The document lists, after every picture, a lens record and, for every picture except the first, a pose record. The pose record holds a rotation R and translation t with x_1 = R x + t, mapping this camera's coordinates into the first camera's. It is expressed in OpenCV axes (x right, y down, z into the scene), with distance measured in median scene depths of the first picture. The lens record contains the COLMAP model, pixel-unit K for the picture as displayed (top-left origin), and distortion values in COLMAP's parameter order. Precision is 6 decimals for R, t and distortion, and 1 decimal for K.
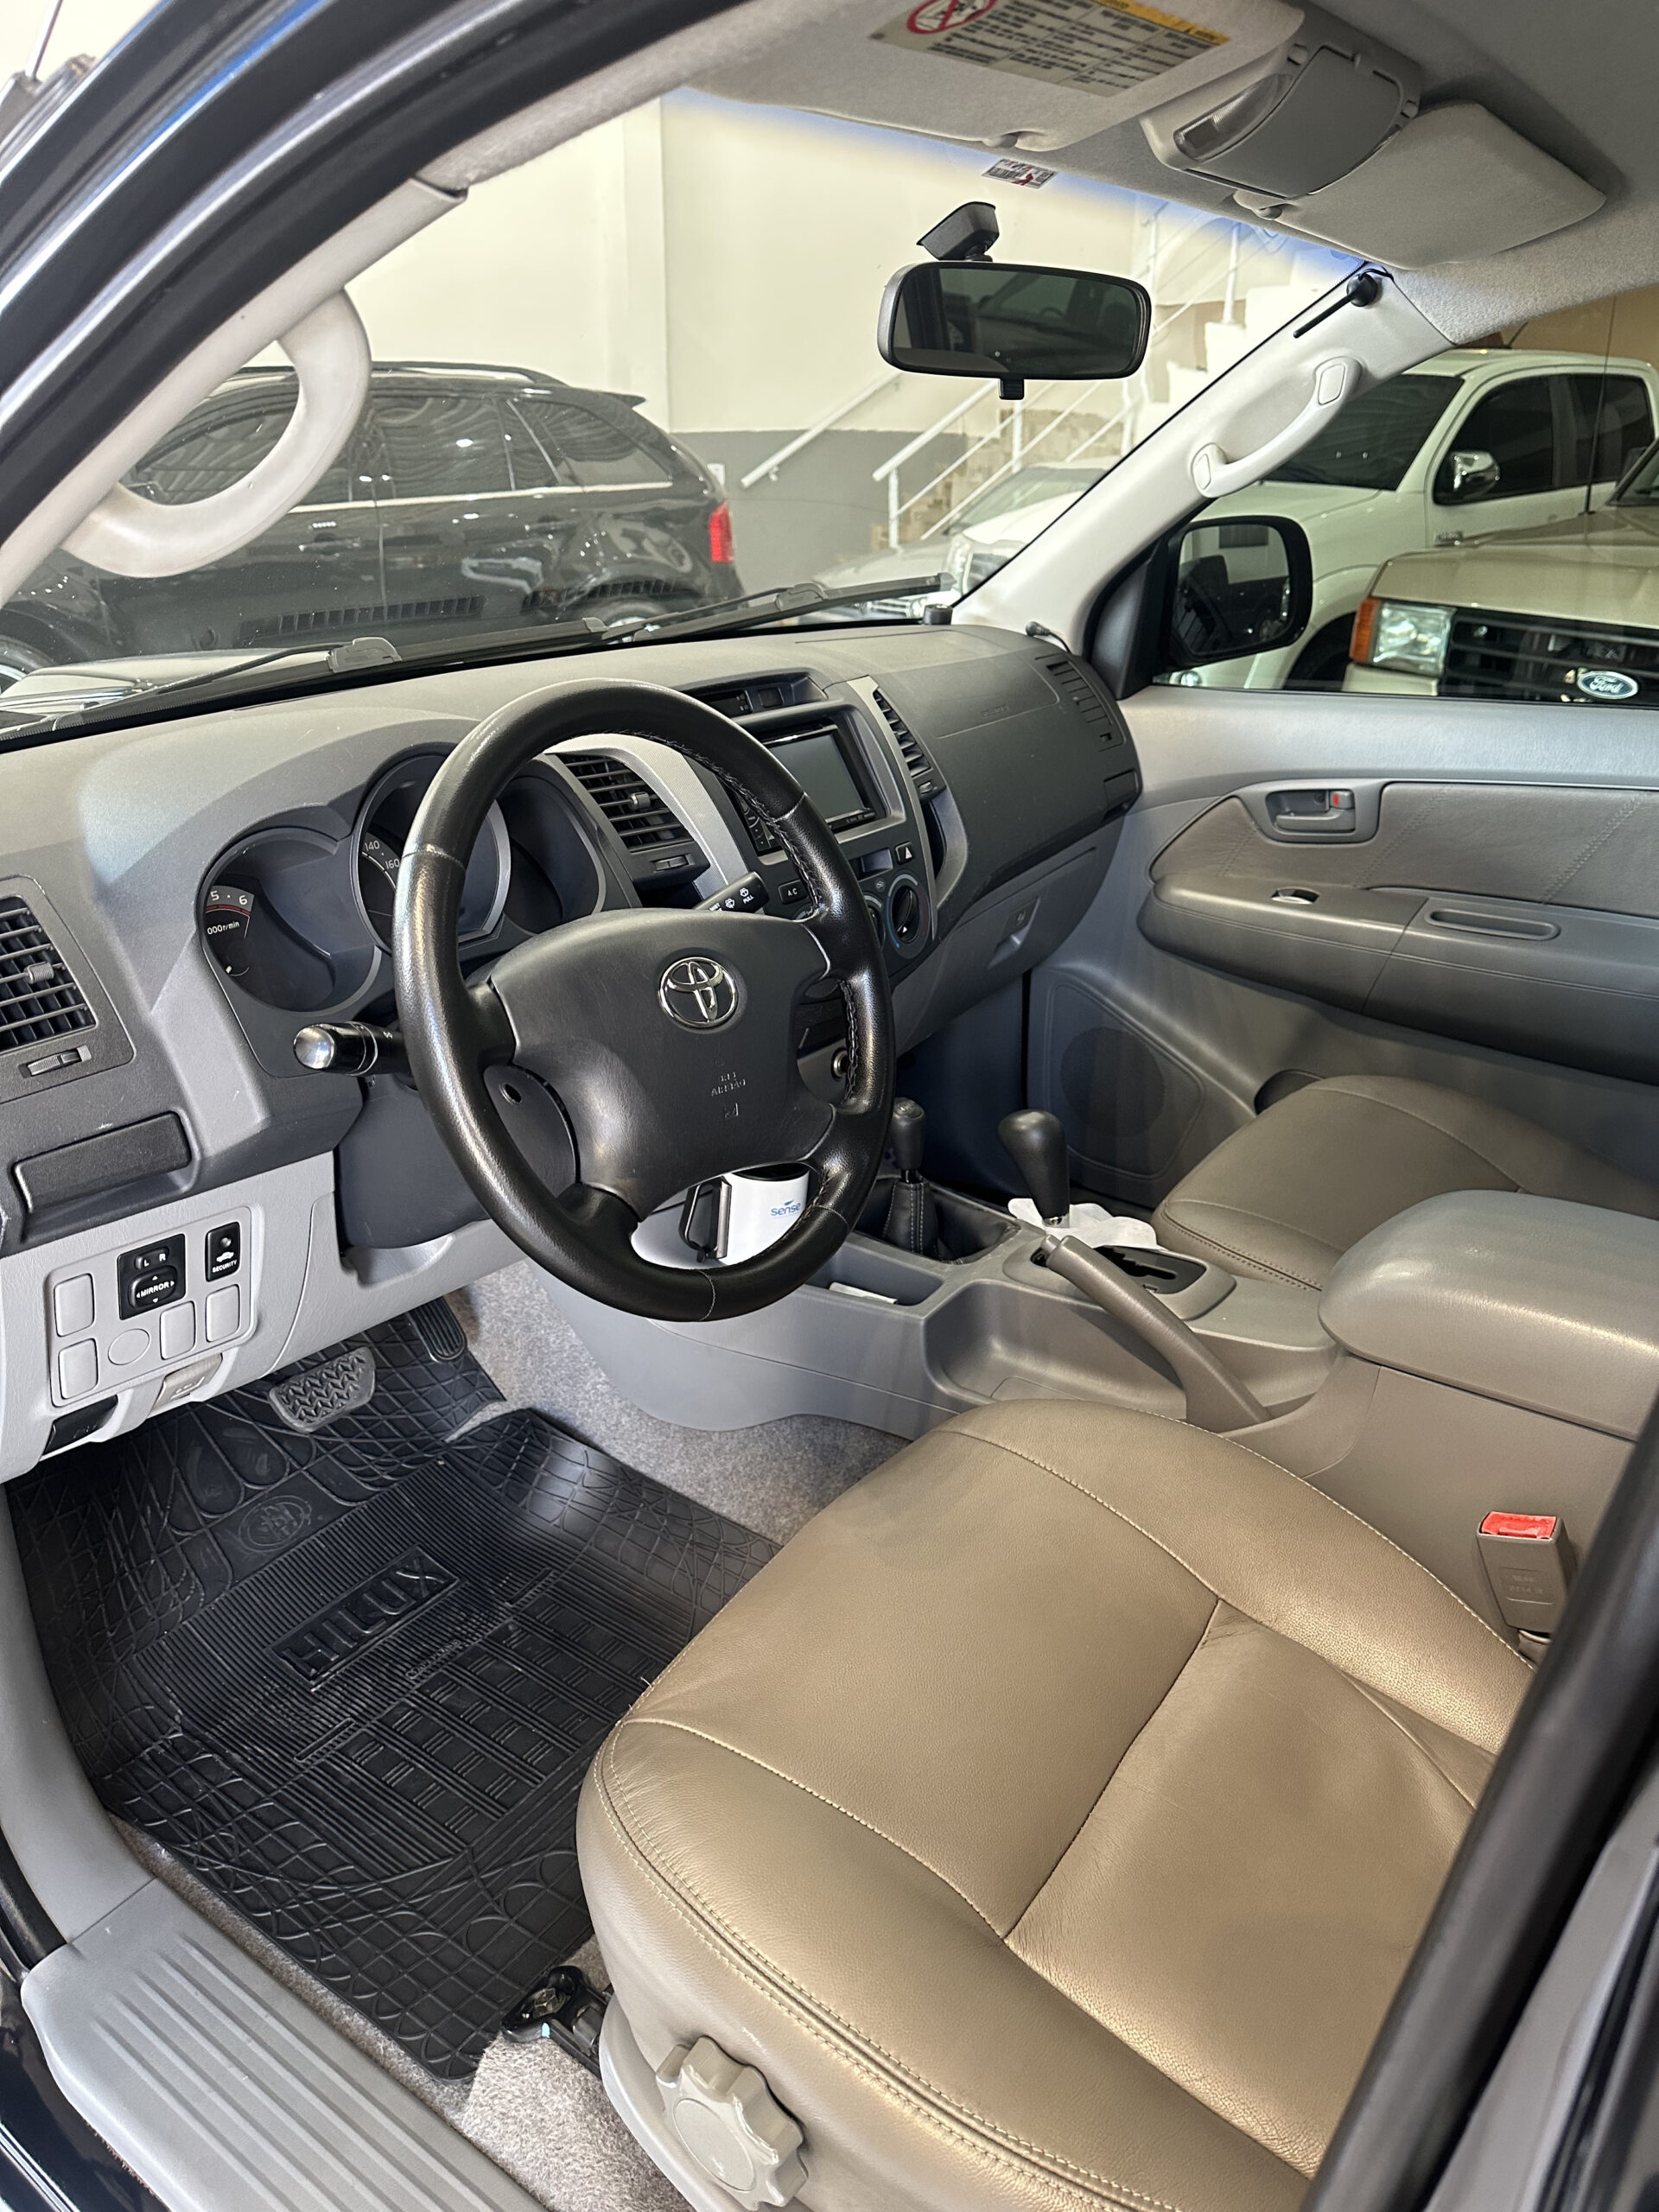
lens RADIAL K [[1607.5, 0, 829.5], [0, 1607.5, 1106.0], [0, 0, 1]] dist [0.038938, -0.075373]
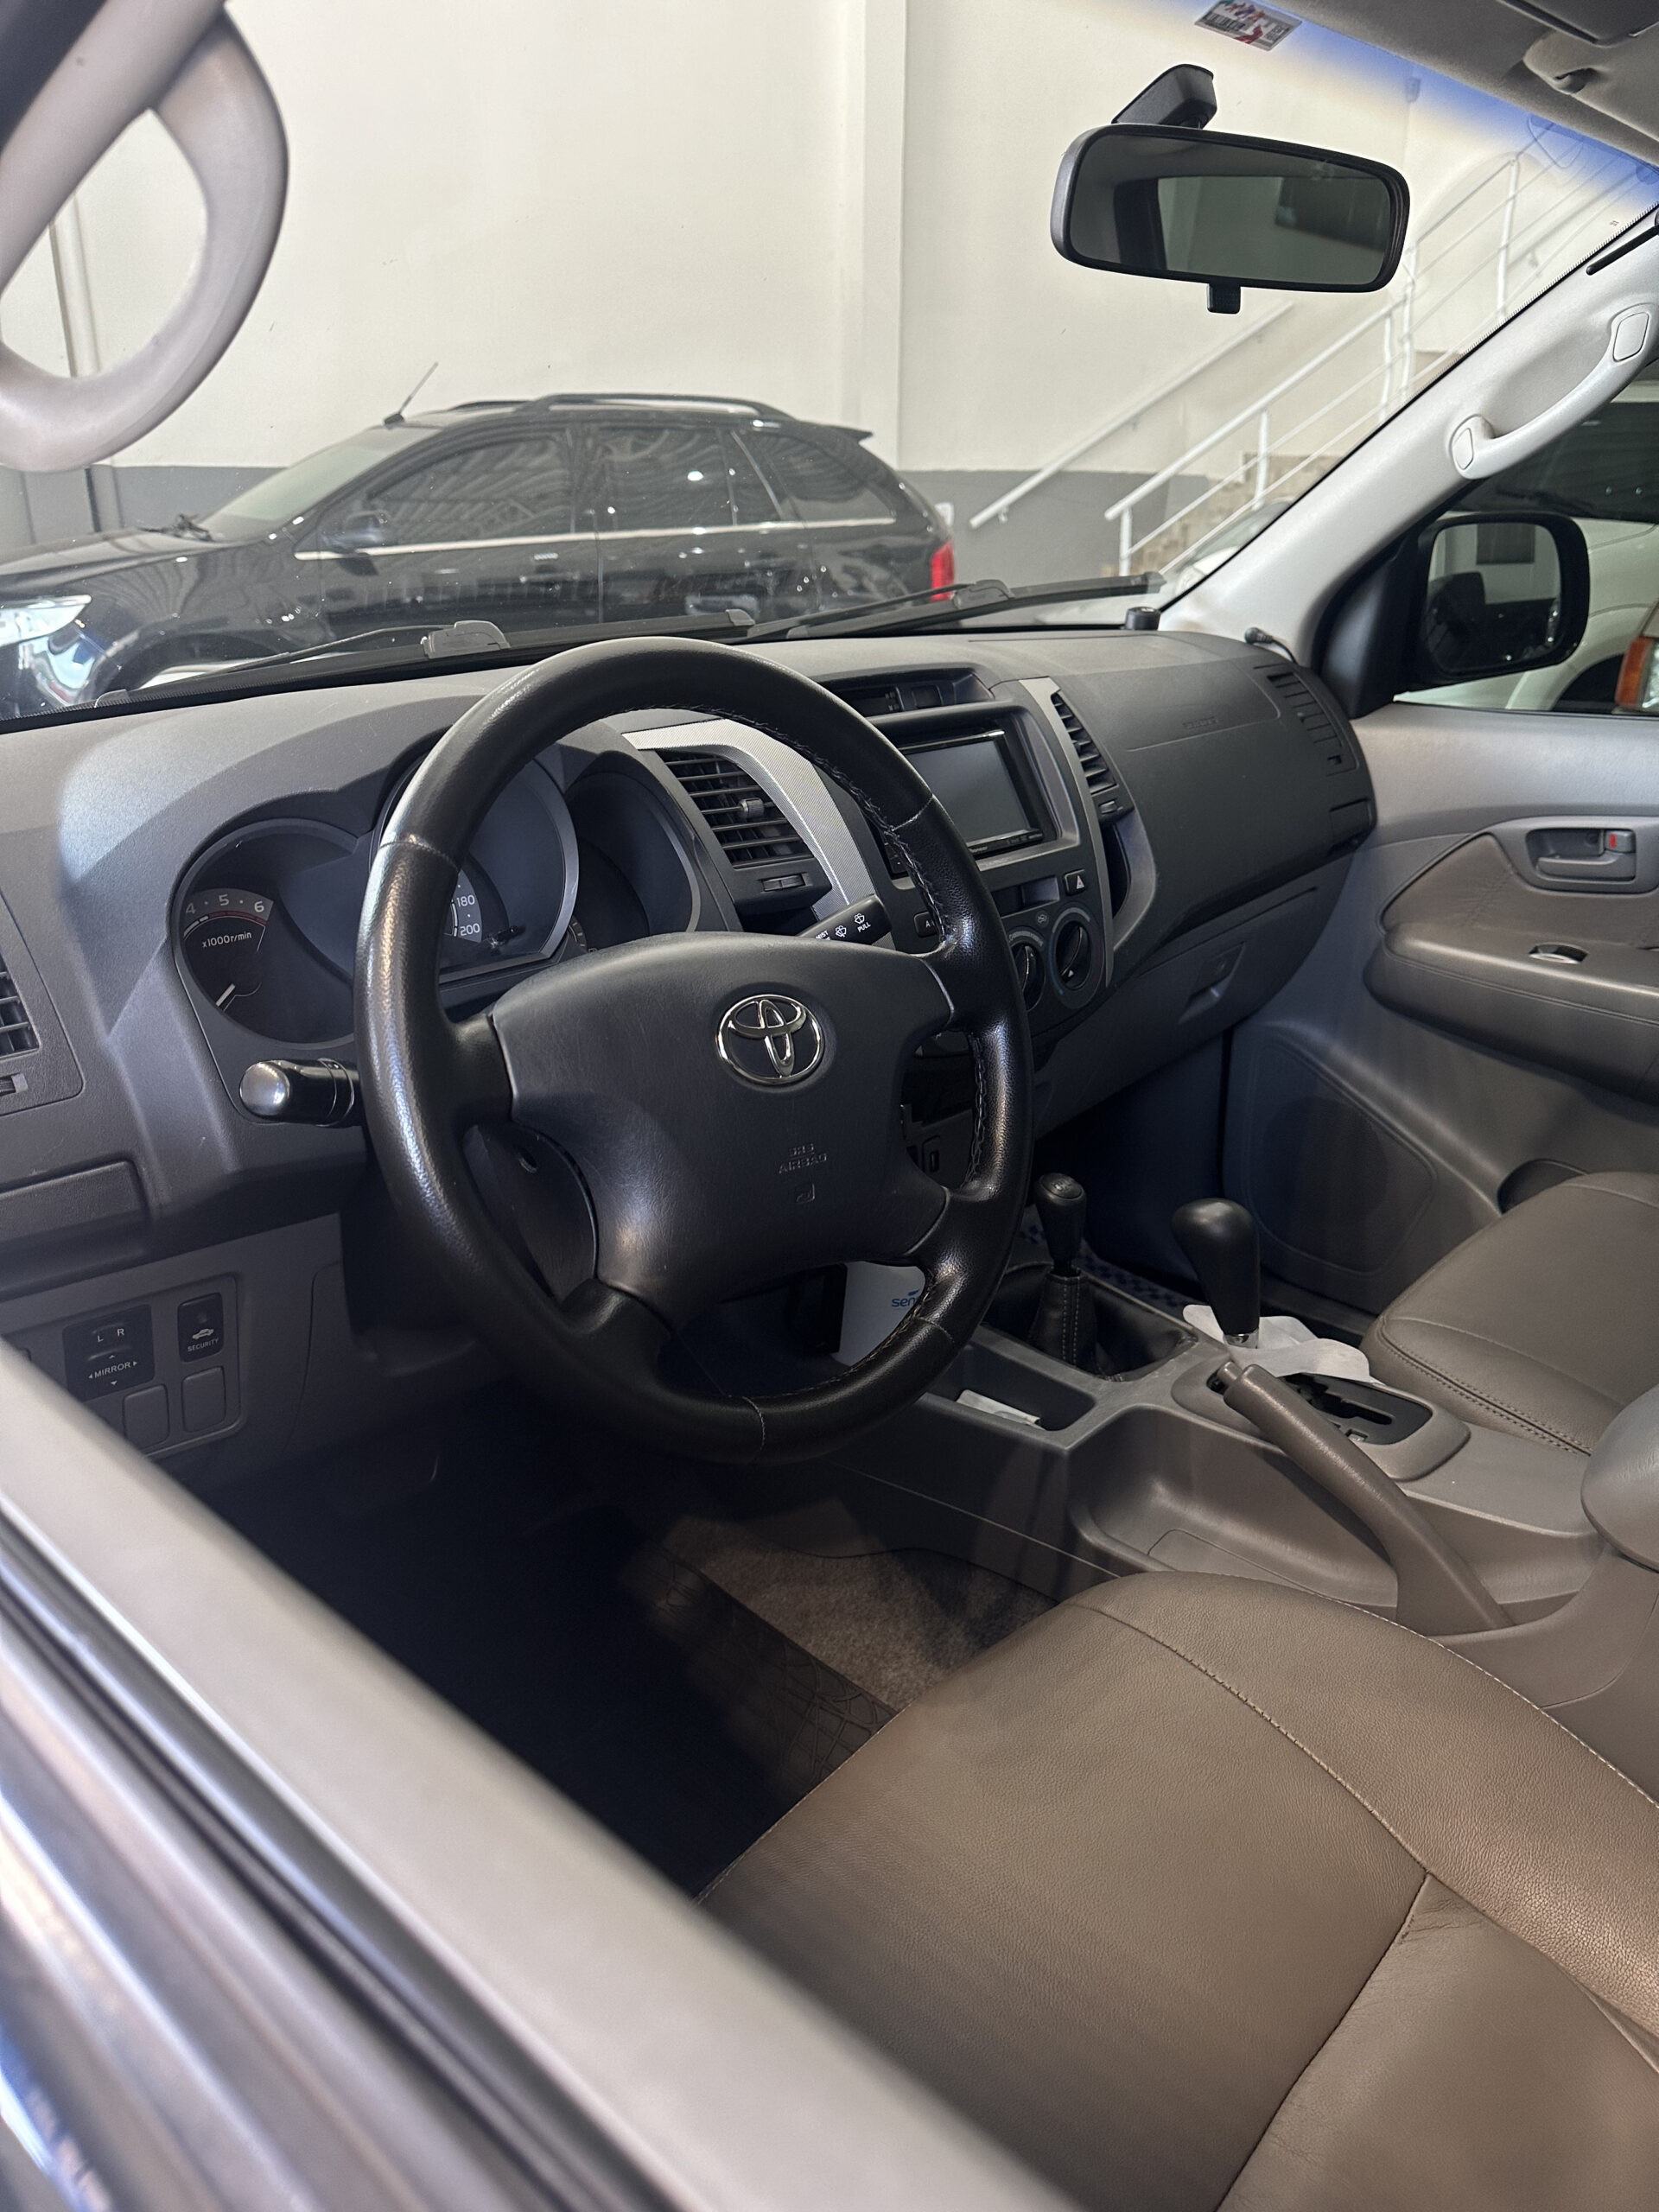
lens RADIAL K [[1607.5, 0, 829.5], [0, 1607.5, 1106.0], [0, 0, 1]] dist [0.038938, -0.075373]
pose [[0.990490, 0.048012, -0.128932, 0.033134], [-0.051542, 0.998378, -0.024182, -0.014503], [0.127562, 0.030597, 0.991359, 0.158005]]
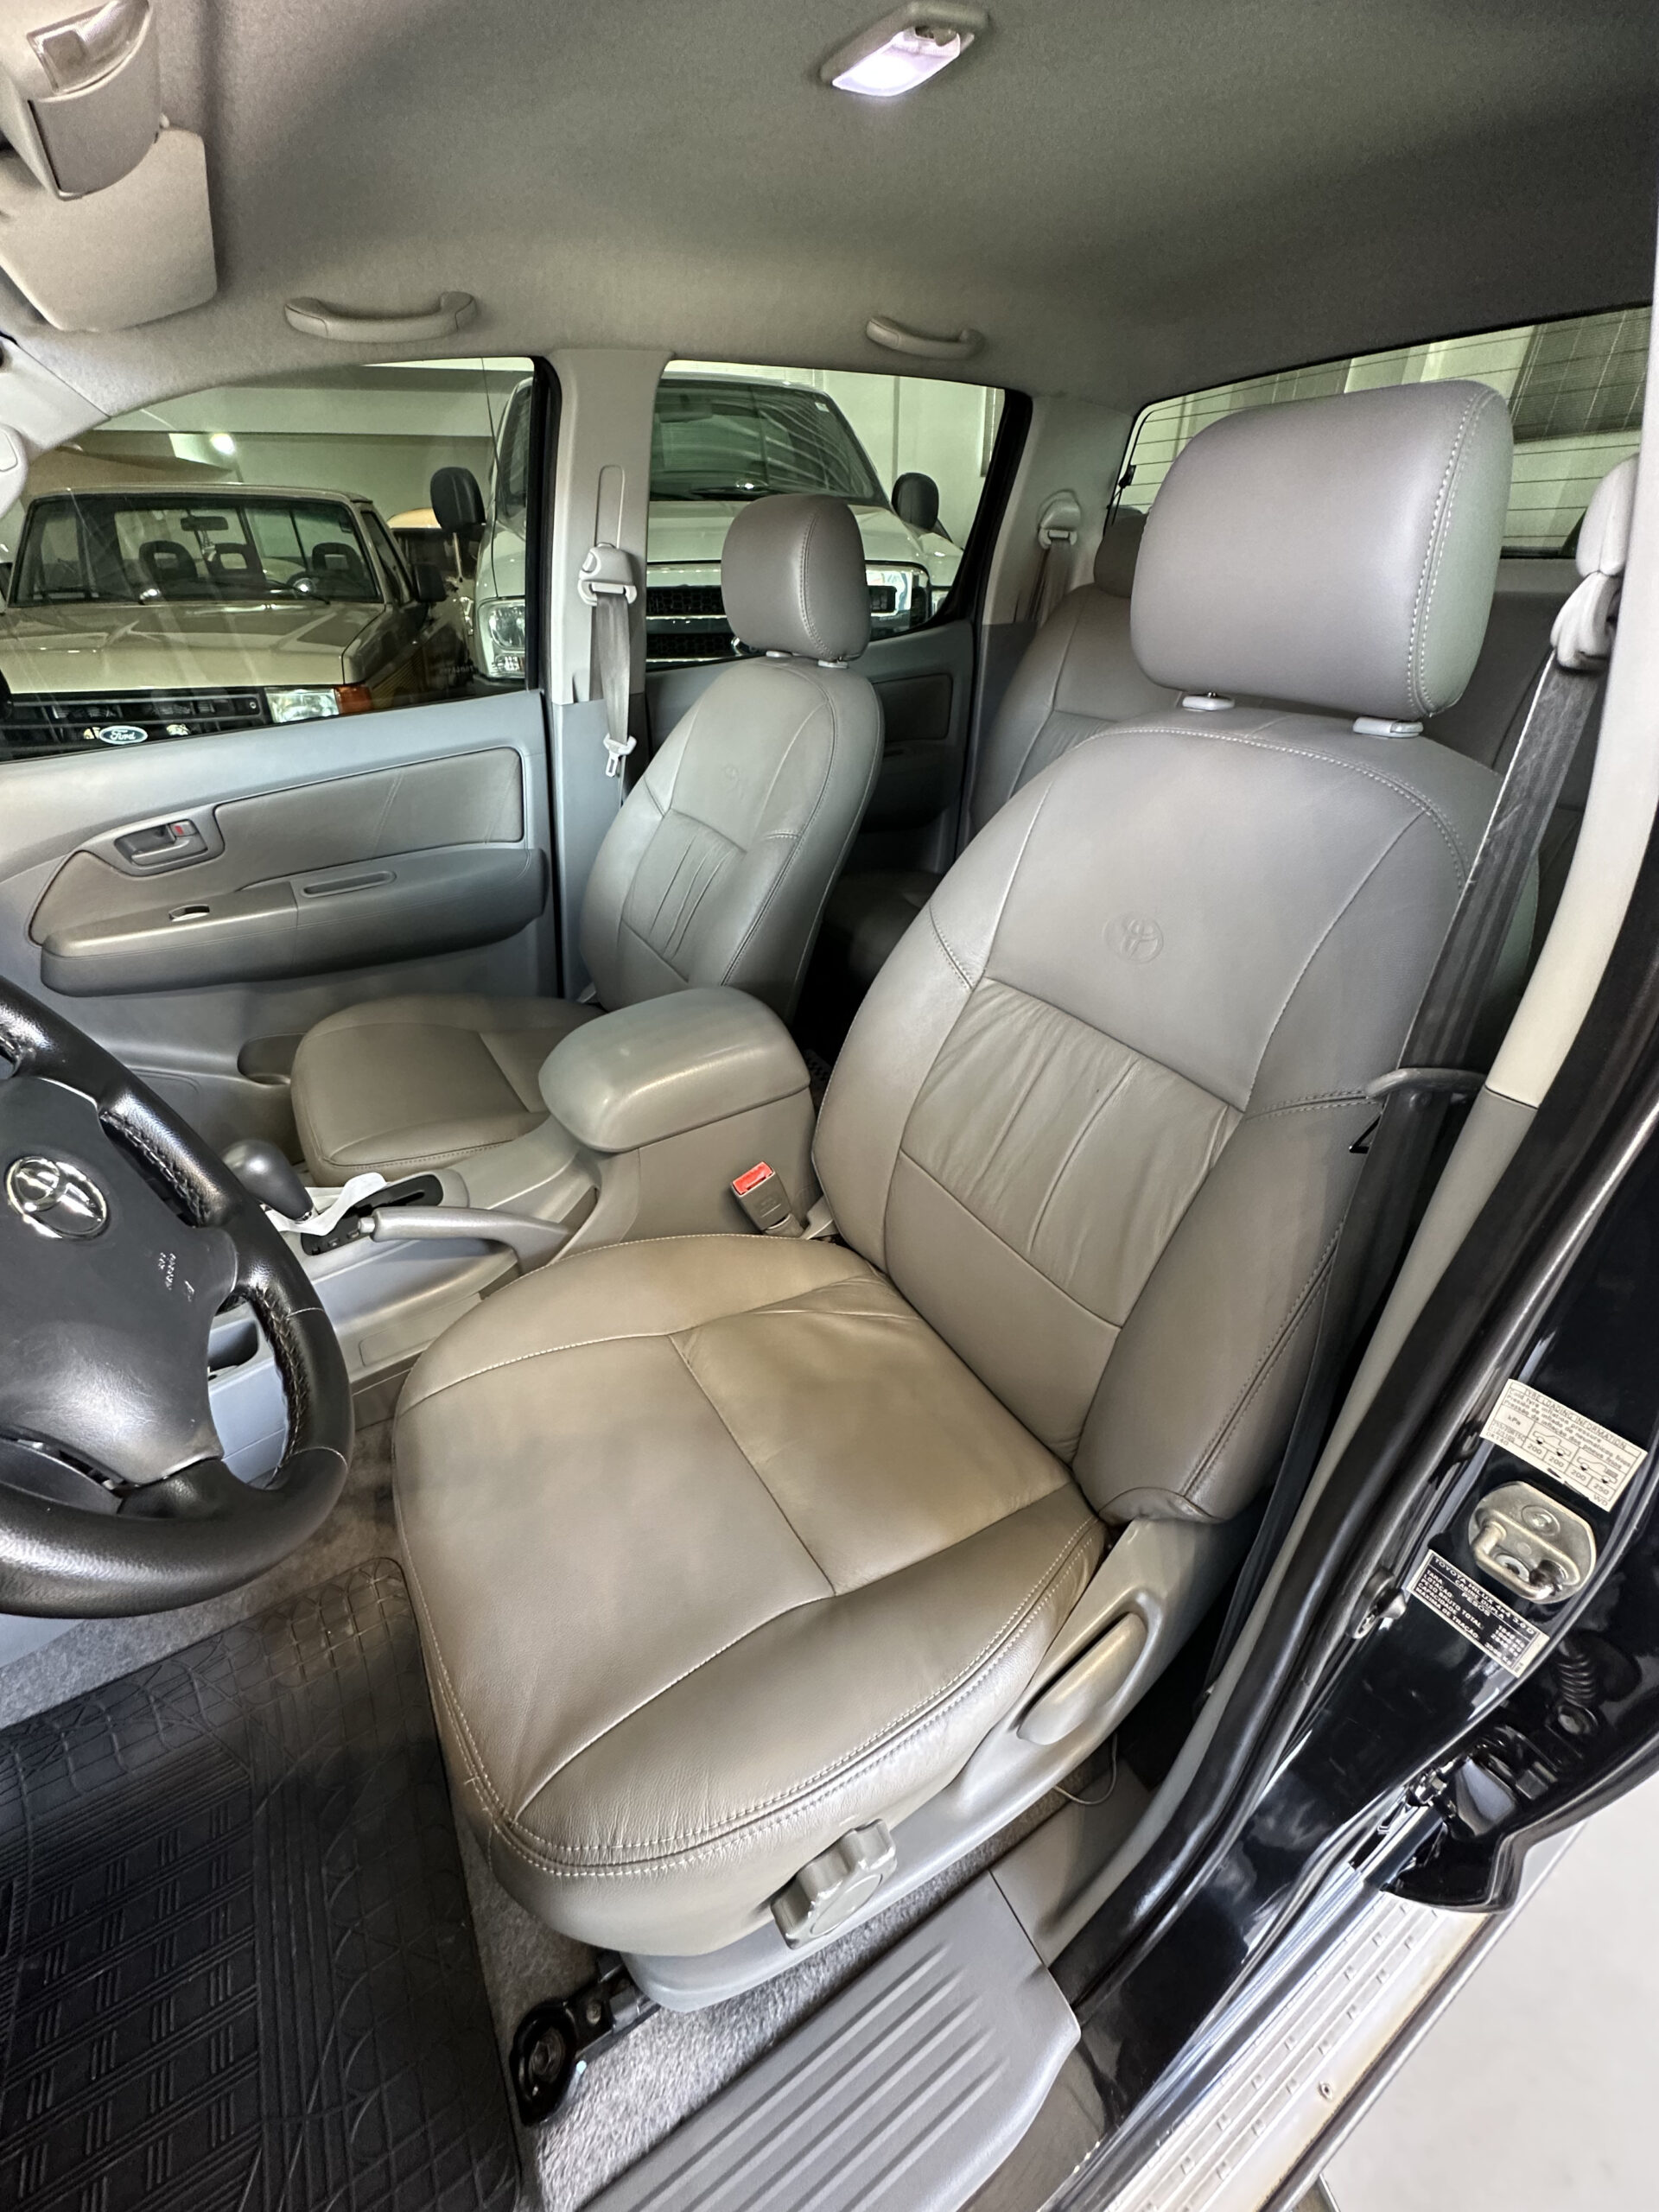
lens RADIAL K [[885.8, 0, 829.5], [0, 885.8, 1106.0], [0, 0, 1]] dist [-0.002657, 0.000116]
pose [[0.383445, -0.499176, 0.777042, -0.174839], [0.372896, 0.853402, 0.364217, -0.087832], [-0.844937, 0.150098, 0.513373, 0.321486]]
